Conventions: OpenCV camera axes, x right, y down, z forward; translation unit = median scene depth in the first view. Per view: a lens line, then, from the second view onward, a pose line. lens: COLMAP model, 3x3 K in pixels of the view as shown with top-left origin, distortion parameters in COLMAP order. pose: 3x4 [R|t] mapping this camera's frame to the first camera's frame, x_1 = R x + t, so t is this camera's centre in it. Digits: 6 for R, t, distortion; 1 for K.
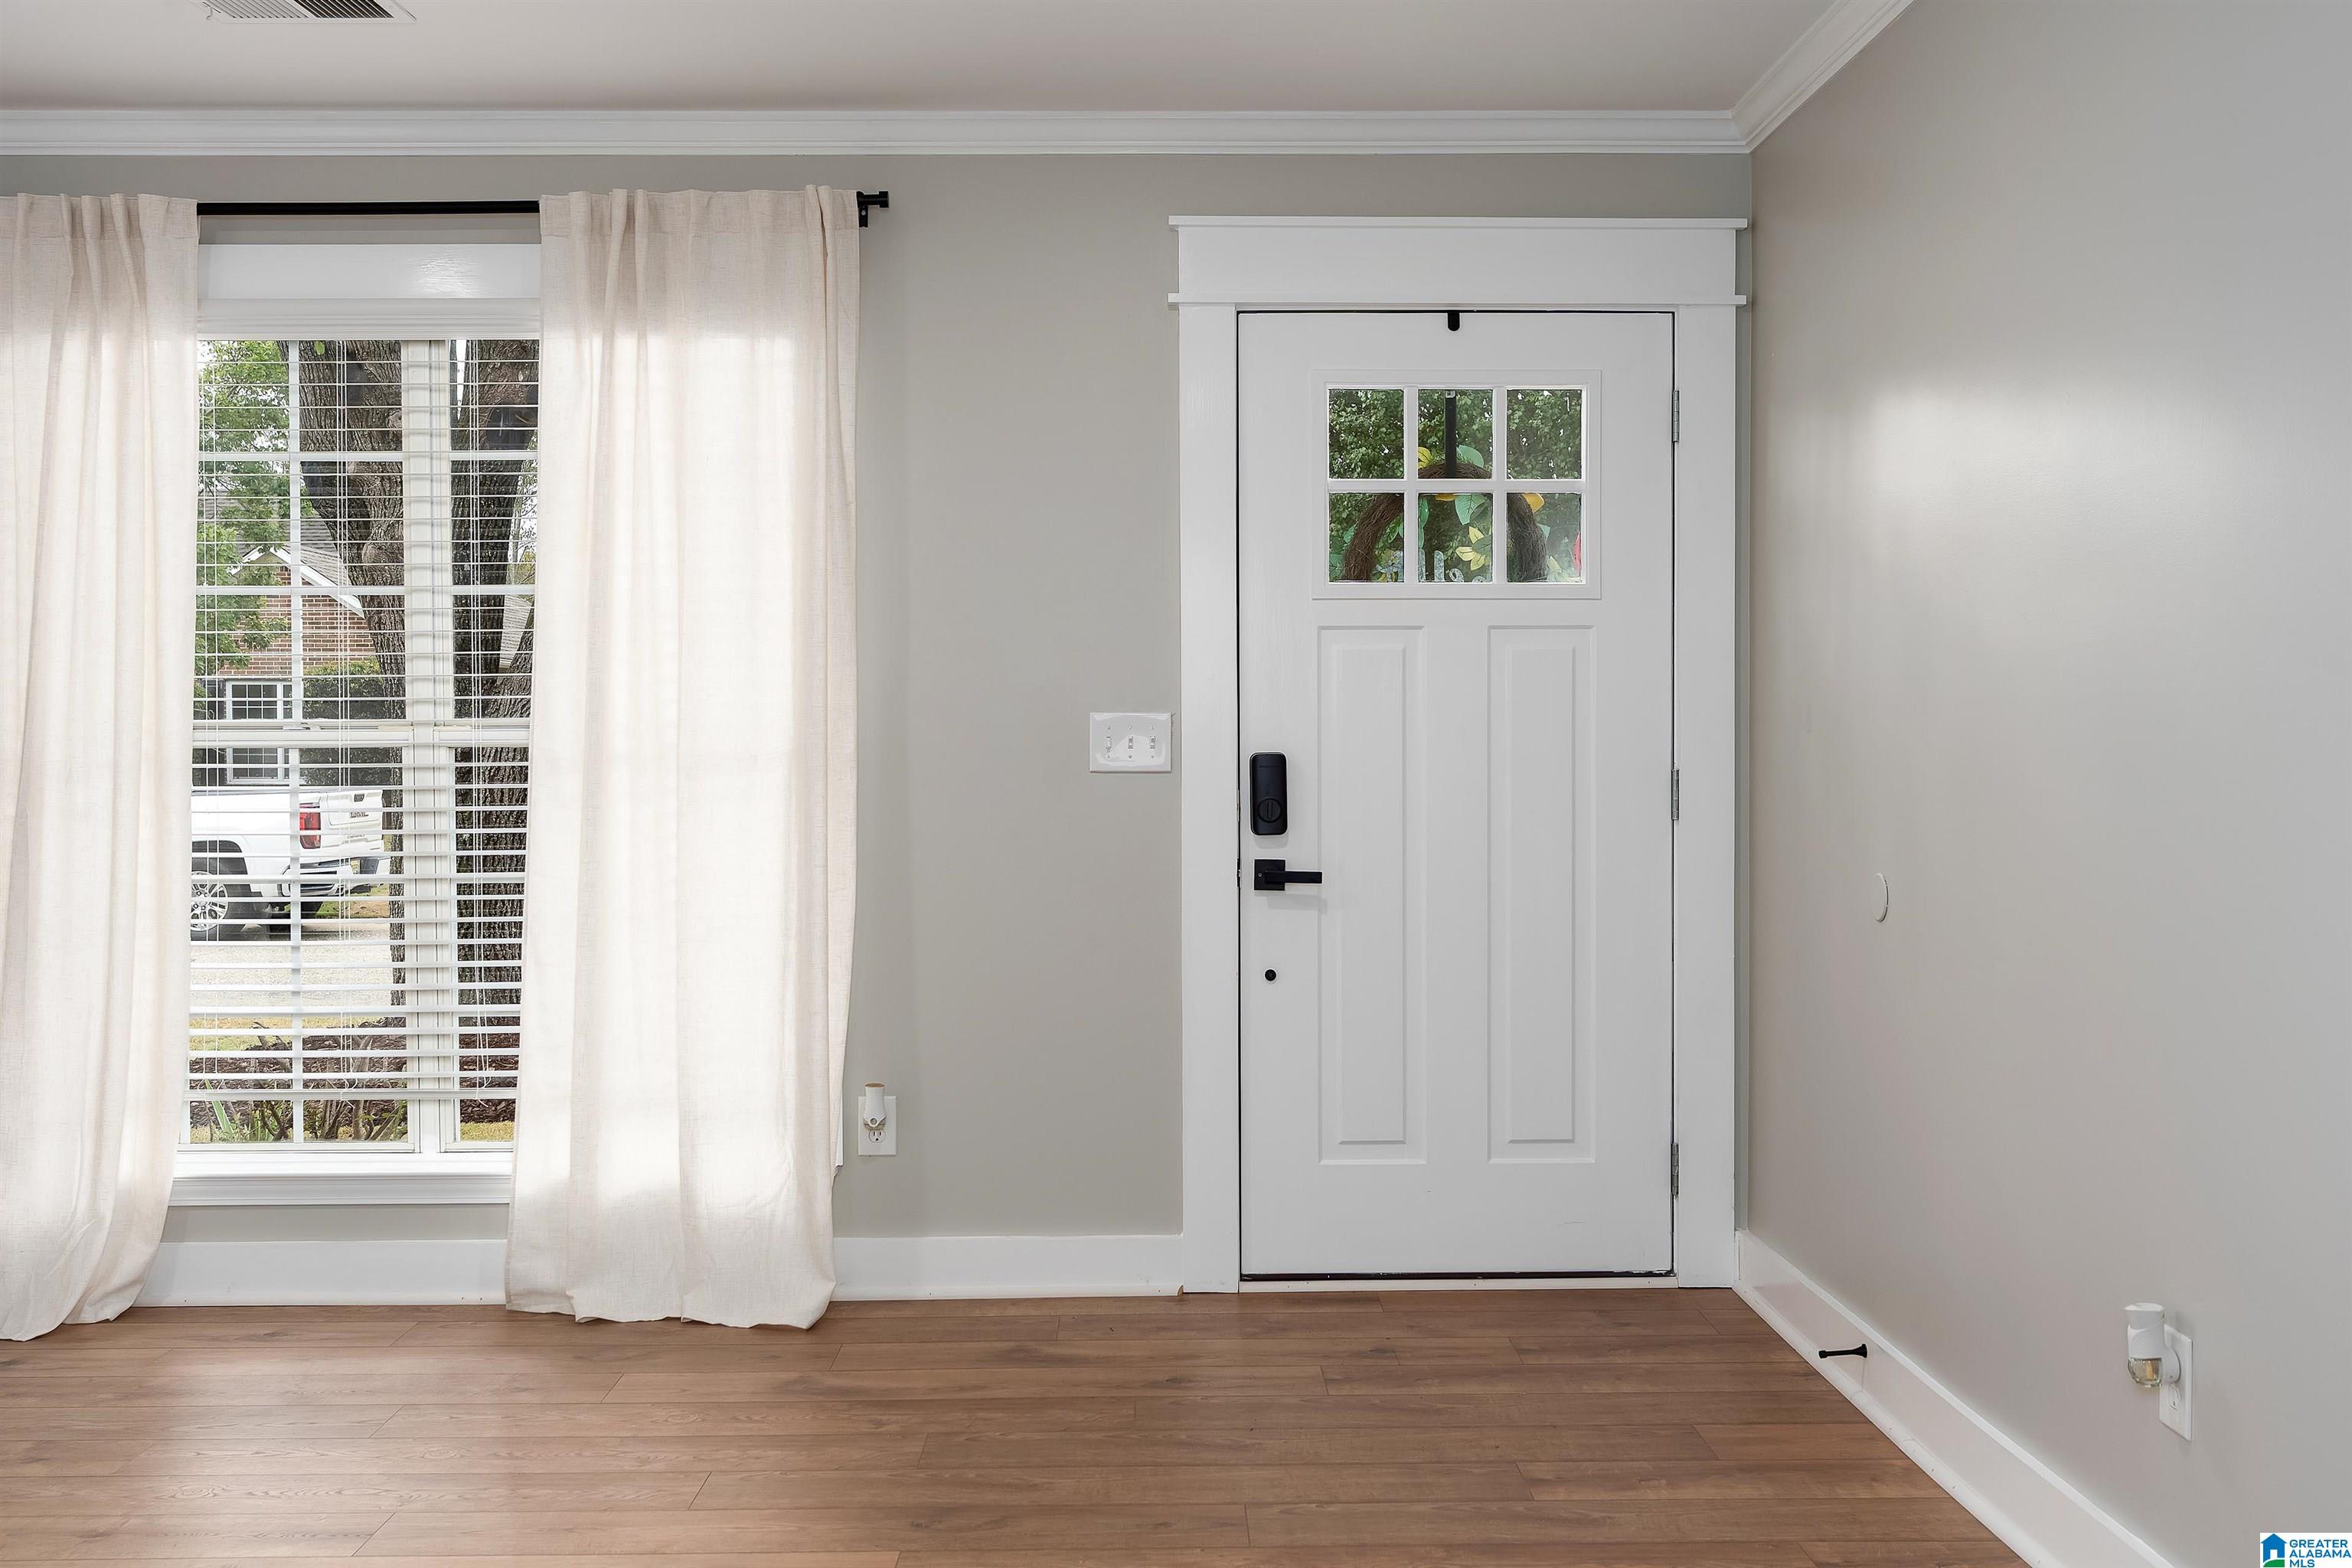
lens RADIAL K [[2416.9, 0, 1117.2], [0, 2416.9, 785.8], [0, 0, 1]] dist [0.010694, 0.000000]
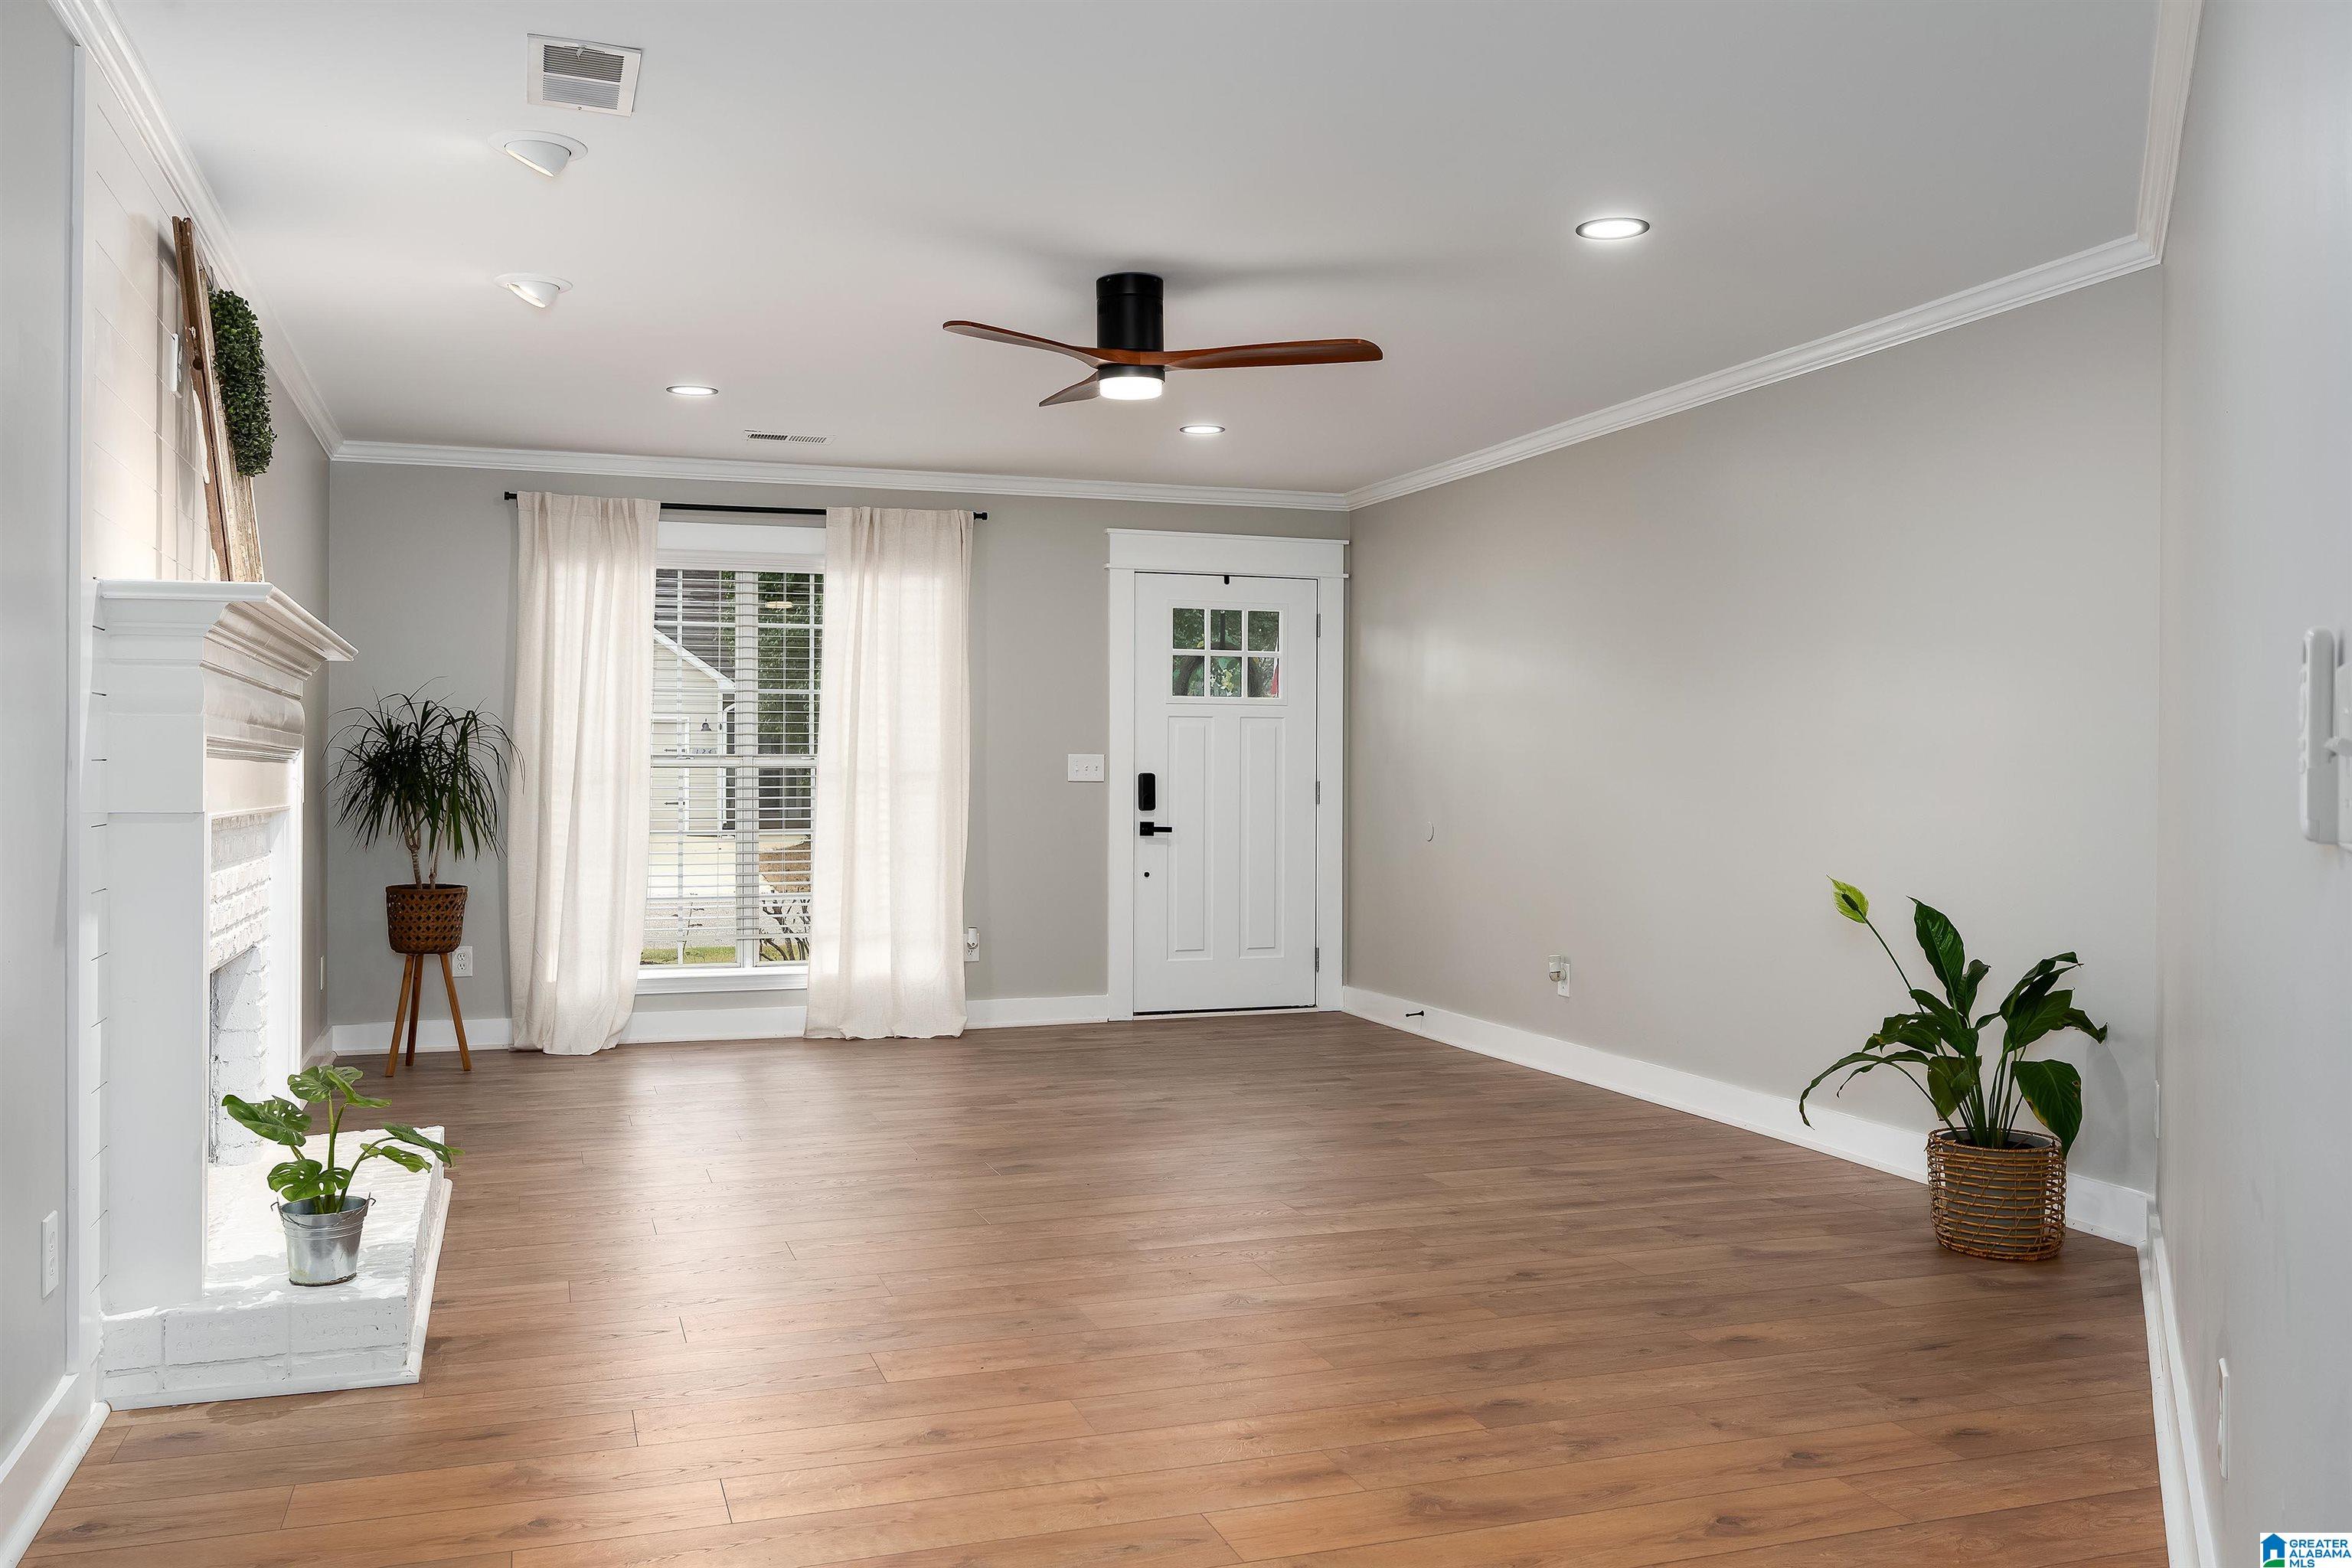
lens RADIAL K [[1977.9, 0, 1209.5], [0, 1977.9, 769.1], [0, 0, 1]] dist [0.001481, -0.011970]
pose [[0.944047, 0.006737, 0.329743, -0.479515], [0.000282, 0.999774, -0.021235, 0.021043], [-0.329812, 0.020140, 0.943832, -0.717627]]
